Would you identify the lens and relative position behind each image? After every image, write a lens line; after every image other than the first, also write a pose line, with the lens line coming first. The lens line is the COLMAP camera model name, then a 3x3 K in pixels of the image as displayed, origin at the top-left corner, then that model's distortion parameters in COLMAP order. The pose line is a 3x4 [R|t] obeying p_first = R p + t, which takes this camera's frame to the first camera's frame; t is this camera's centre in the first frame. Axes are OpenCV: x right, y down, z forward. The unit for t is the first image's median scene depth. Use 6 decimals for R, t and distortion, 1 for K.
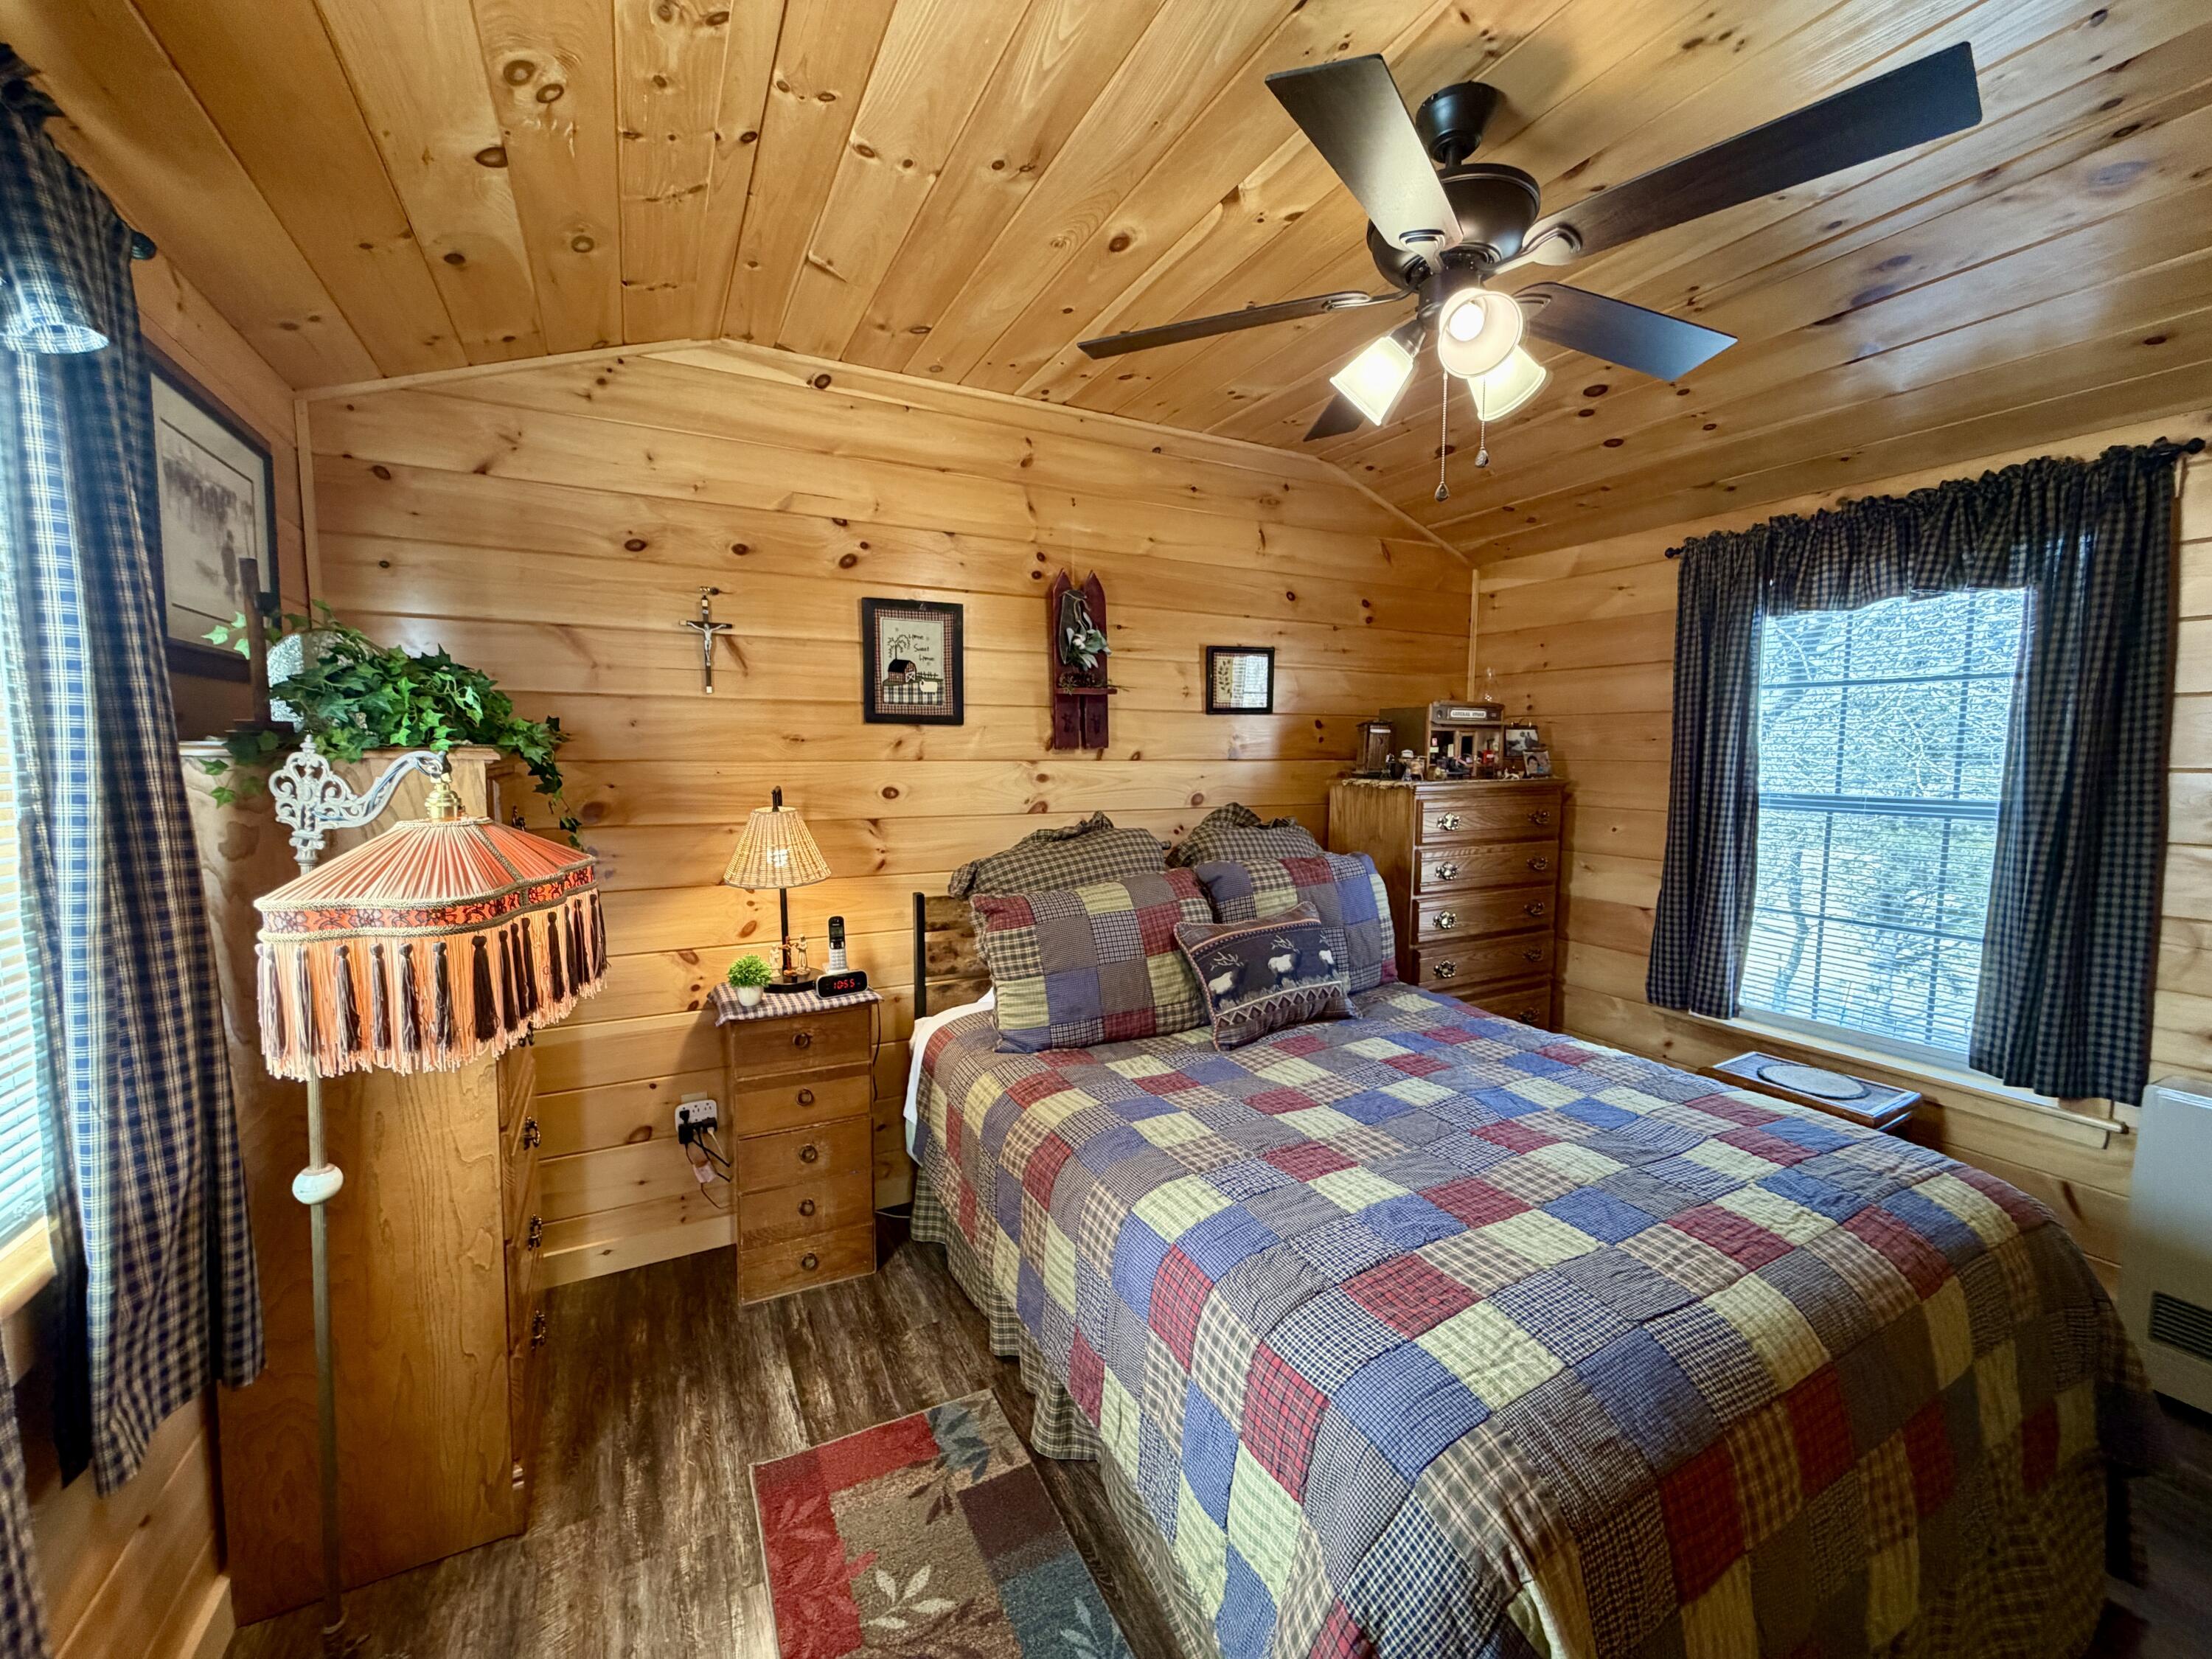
lens RADIAL K [[875.8, 0, 1099.8], [0, 875.8, 820.6], [0, 0, 1]] dist [-0.009783, -0.000035]
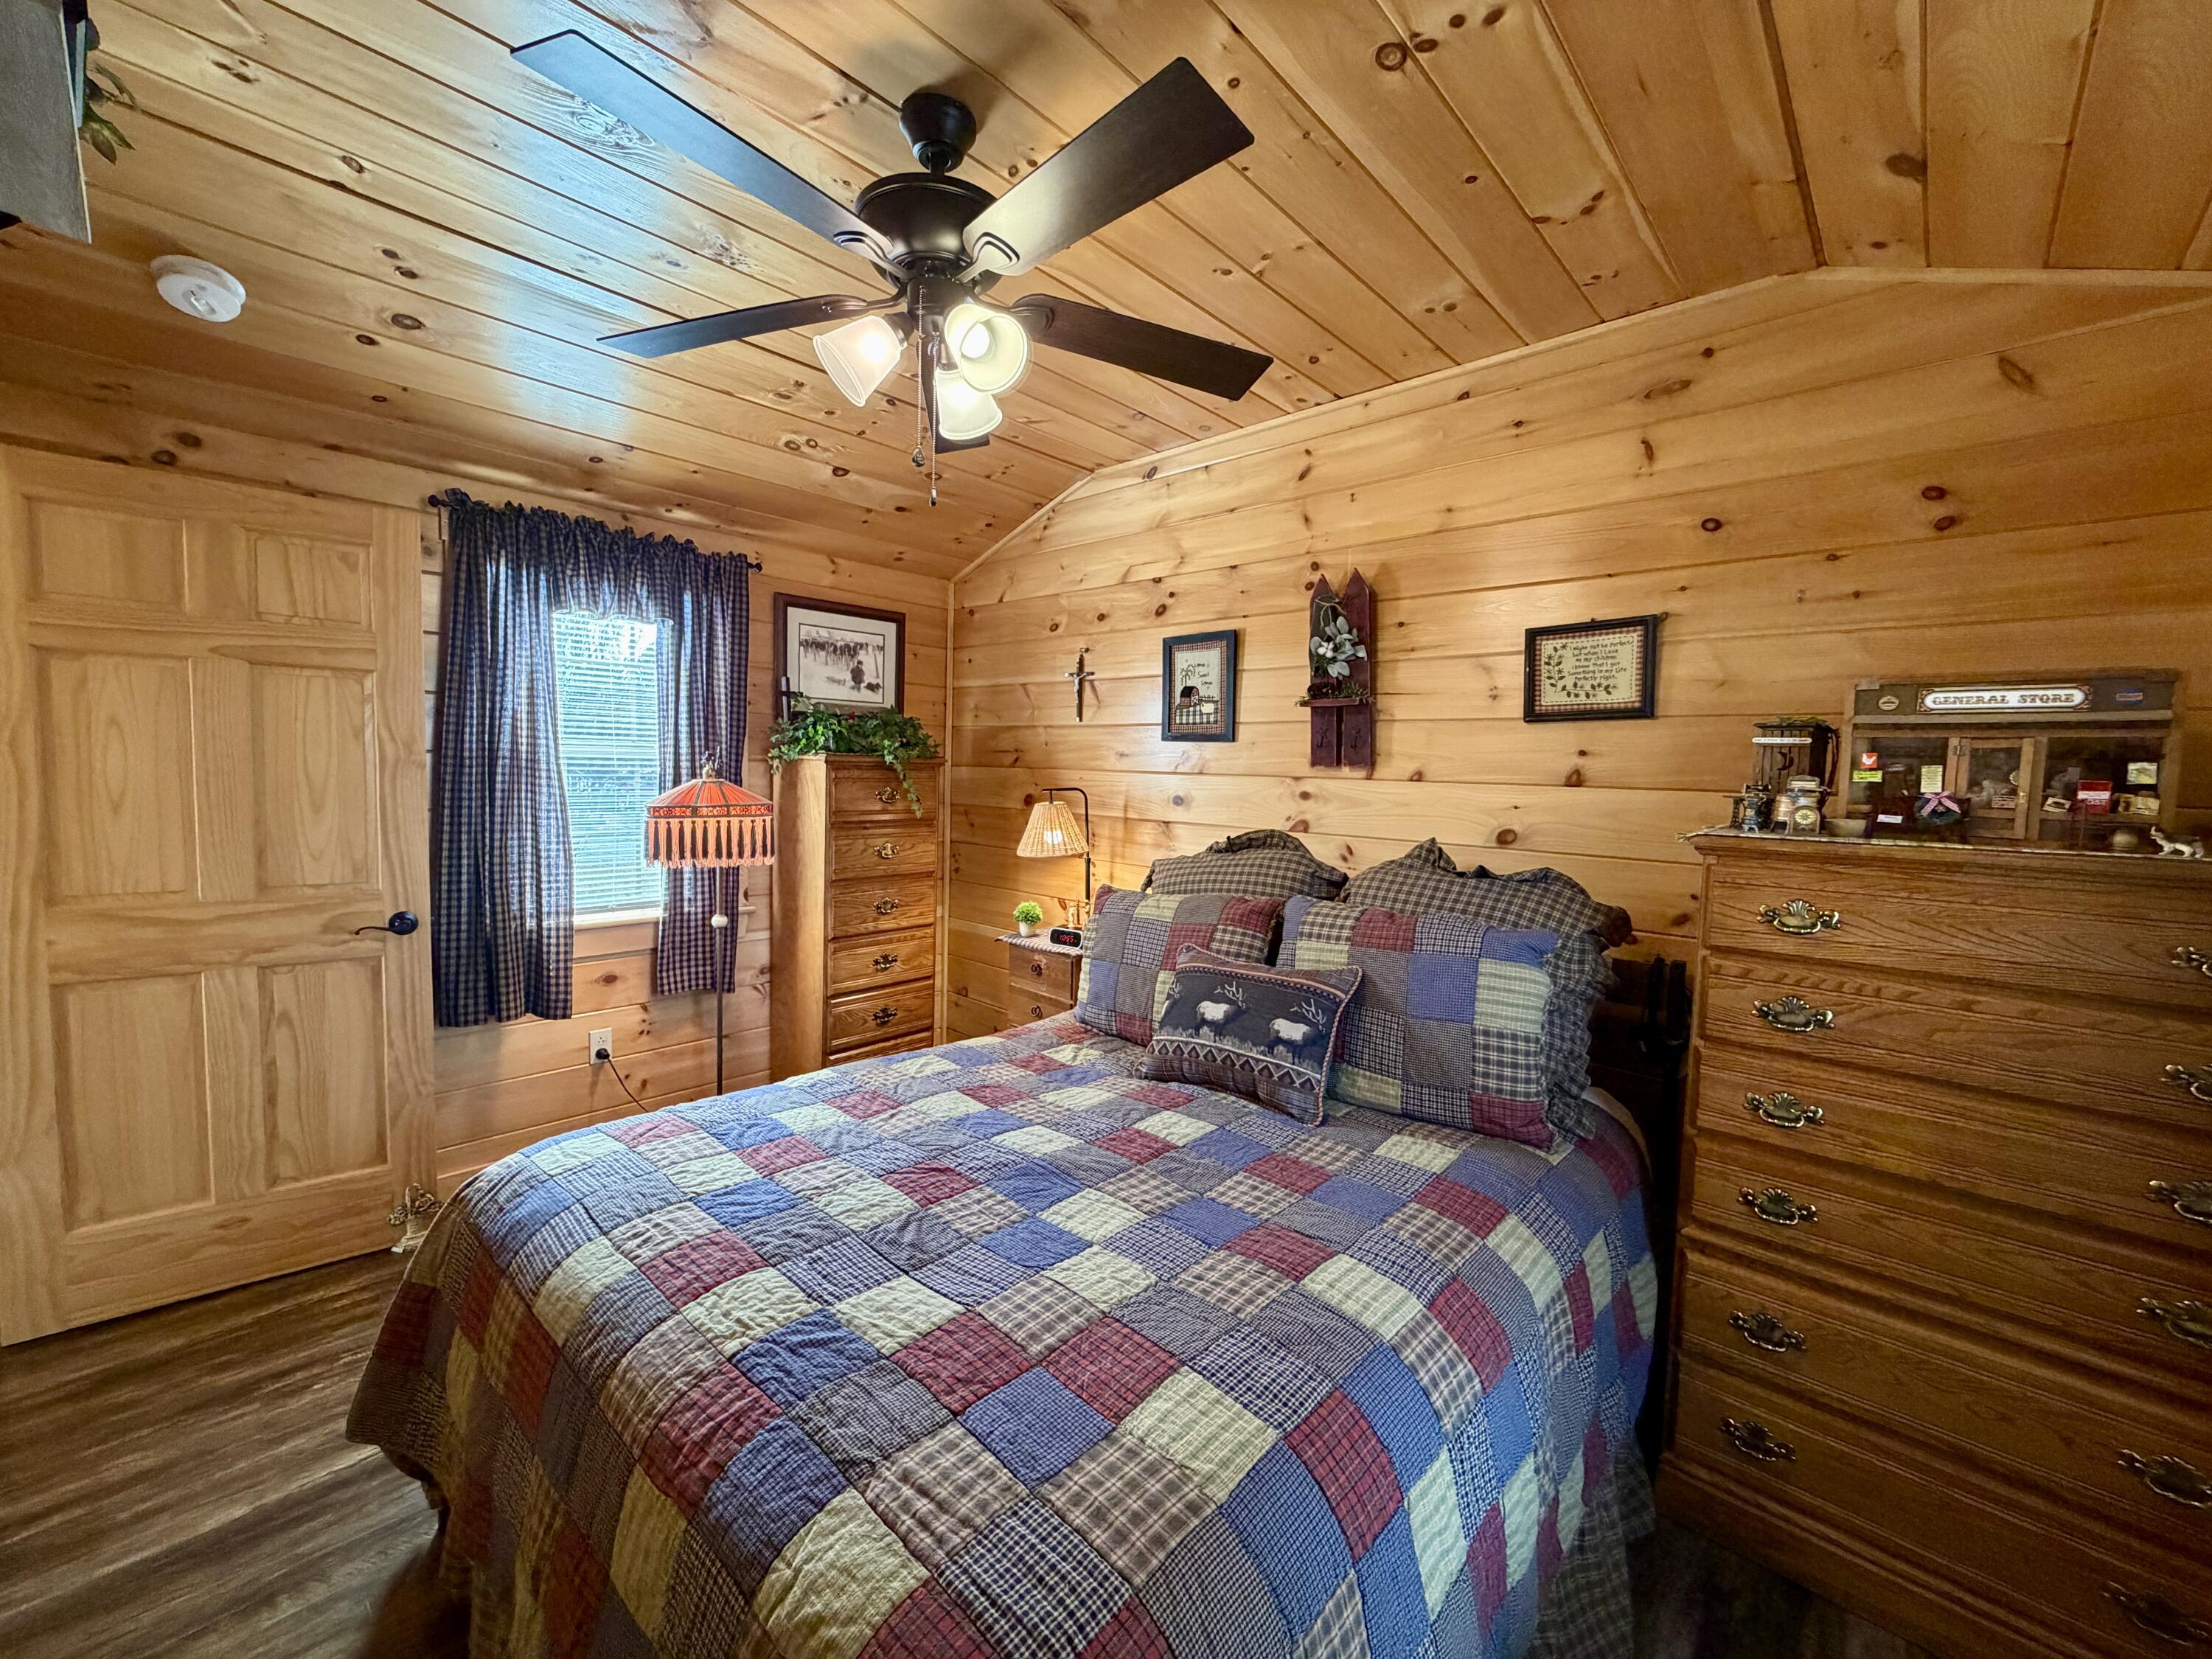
lens RADIAL K [[875.8, 0, 1096.1], [0, 875.8, 820.2], [0, 0, 1]] dist [-0.009783, -0.000035]
pose [[0.331181, 0.066130, -0.941247, 0.906309], [-0.099294, 0.994445, 0.034931, -0.038634], [0.938328, 0.081892, 0.335908, 0.552491]]
